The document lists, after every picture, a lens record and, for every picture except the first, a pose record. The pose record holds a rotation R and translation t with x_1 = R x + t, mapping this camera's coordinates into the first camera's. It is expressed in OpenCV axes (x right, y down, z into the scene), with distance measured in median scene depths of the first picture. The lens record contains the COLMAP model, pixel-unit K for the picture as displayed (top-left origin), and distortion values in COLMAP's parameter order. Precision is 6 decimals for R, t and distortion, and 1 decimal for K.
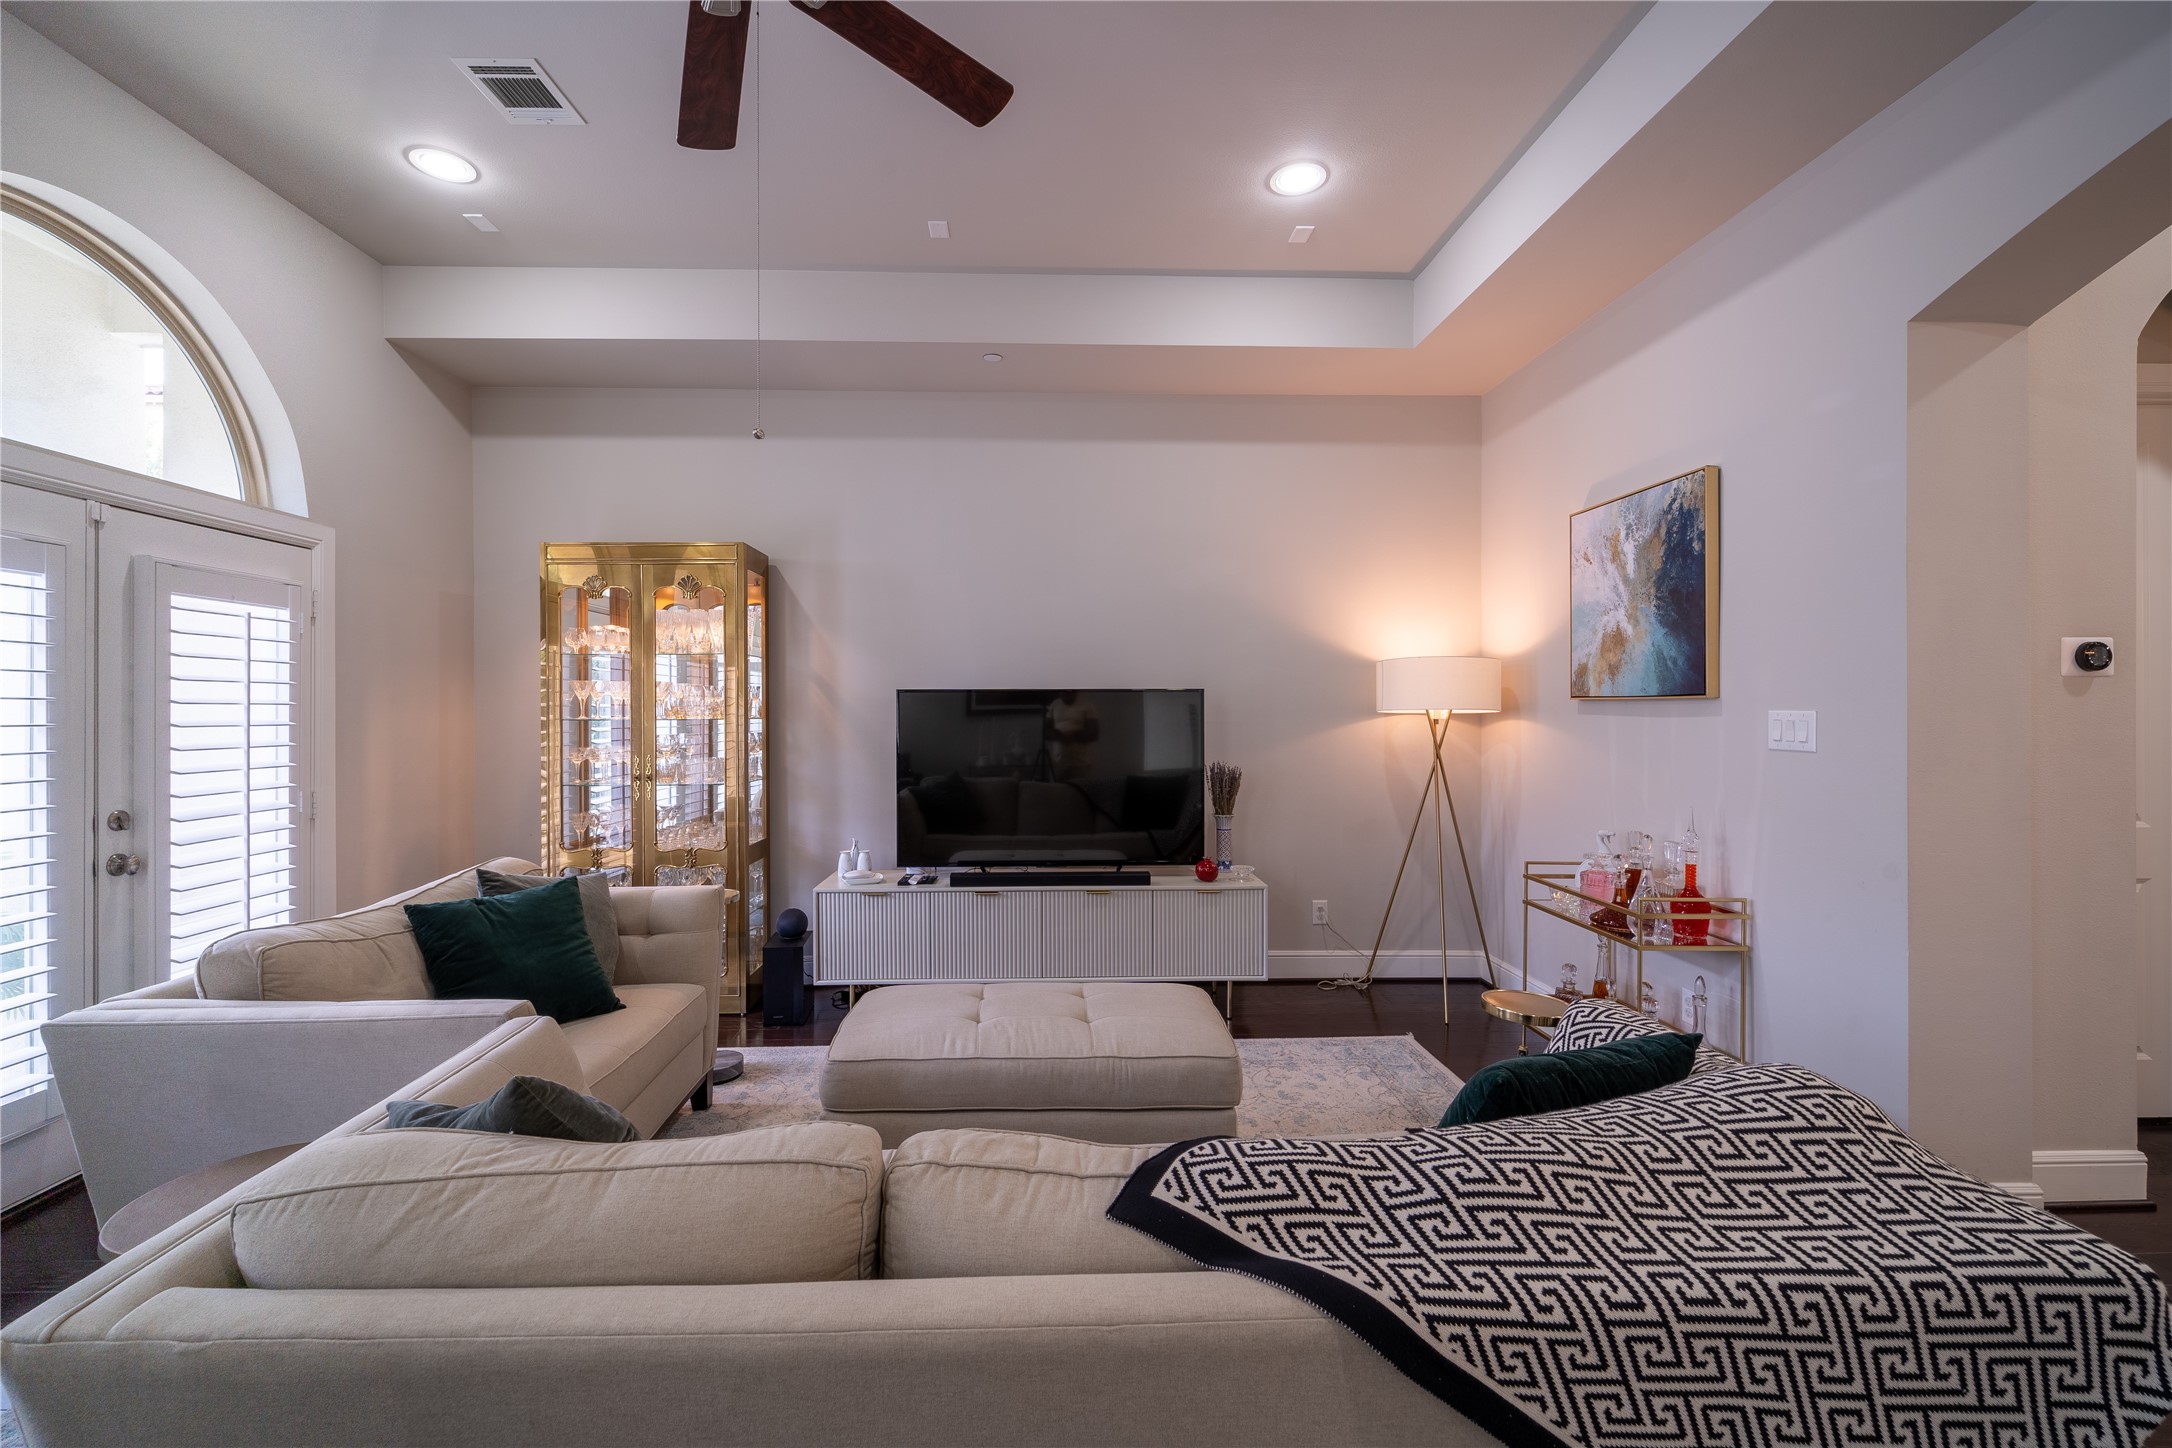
lens RADIAL K [[885.3, 0, 1078.7], [0, 885.3, 712.7], [0, 0, 1]] dist [0.005322, -0.001515]
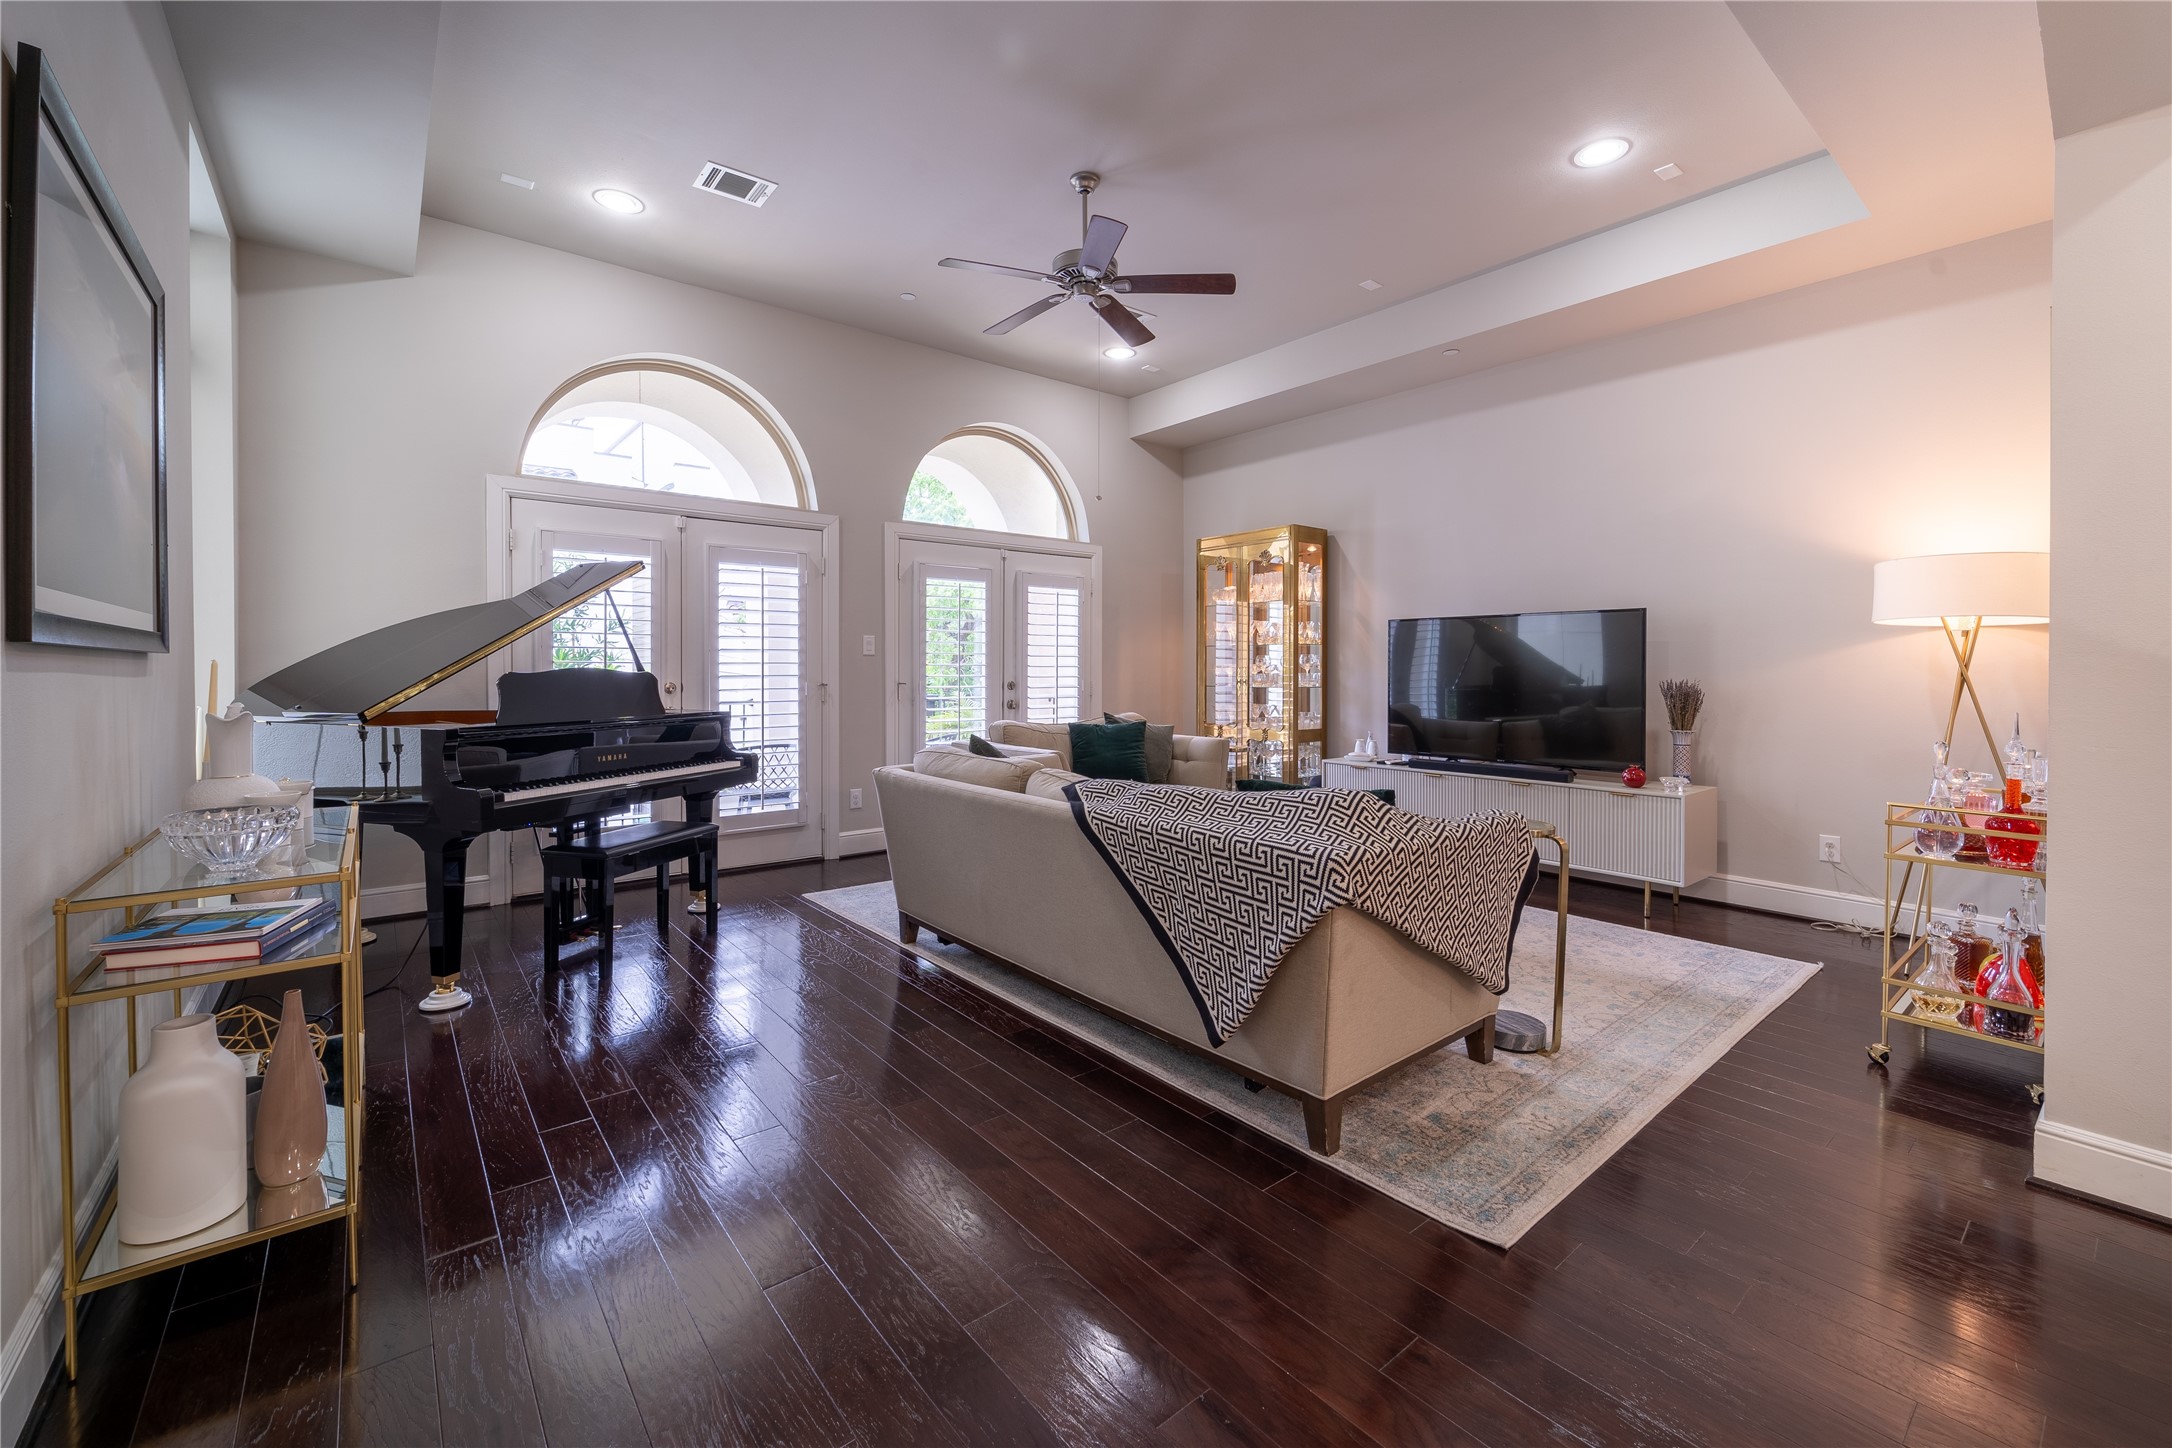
lens RADIAL K [[885.3, 0, 1138.8], [0, 885.3, 673.8], [0, 0, 1]] dist [0.005322, -0.001515]
pose [[0.643589, 0.007583, -0.765334, 0.739324], [-0.002940, 0.999968, 0.007436, 0.059224], [0.765366, -0.002536, 0.643591, -0.189610]]
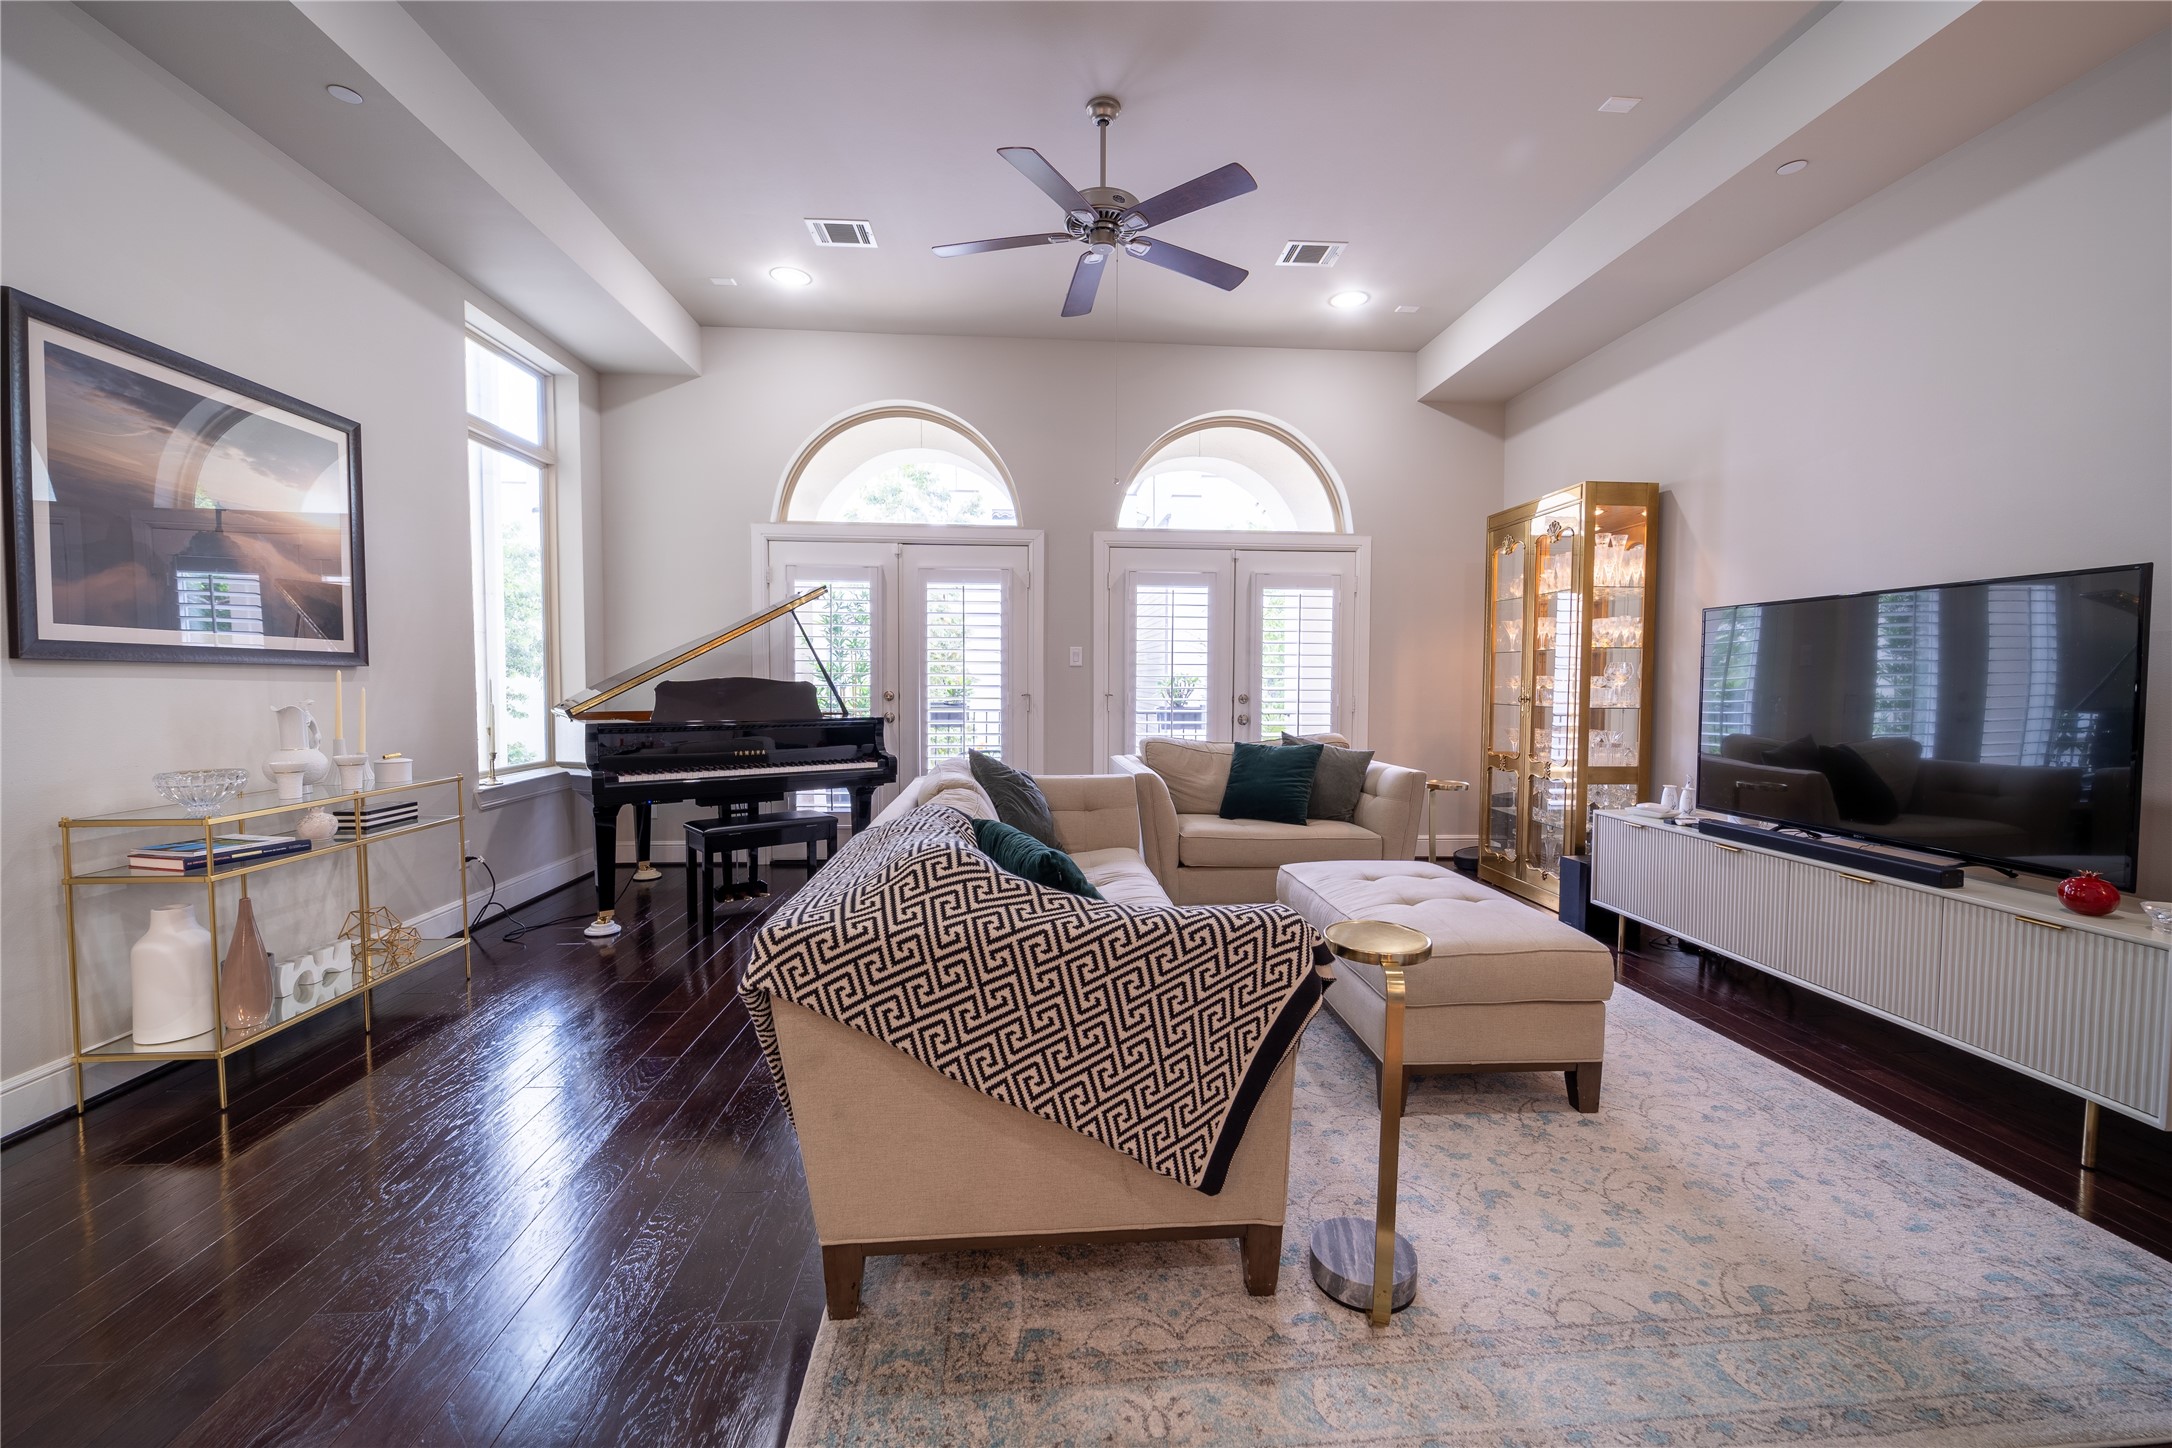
lens RADIAL K [[885.3, 0, 1126.2], [0, 885.3, 716.7], [0, 0, 1]] dist [0.005322, -0.001515]
pose [[0.077991, 0.044688, -0.995952, 0.823664], [-0.006173, 0.998997, 0.044341, 0.058749], [0.996935, 0.002690, 0.078188, 0.457270]]
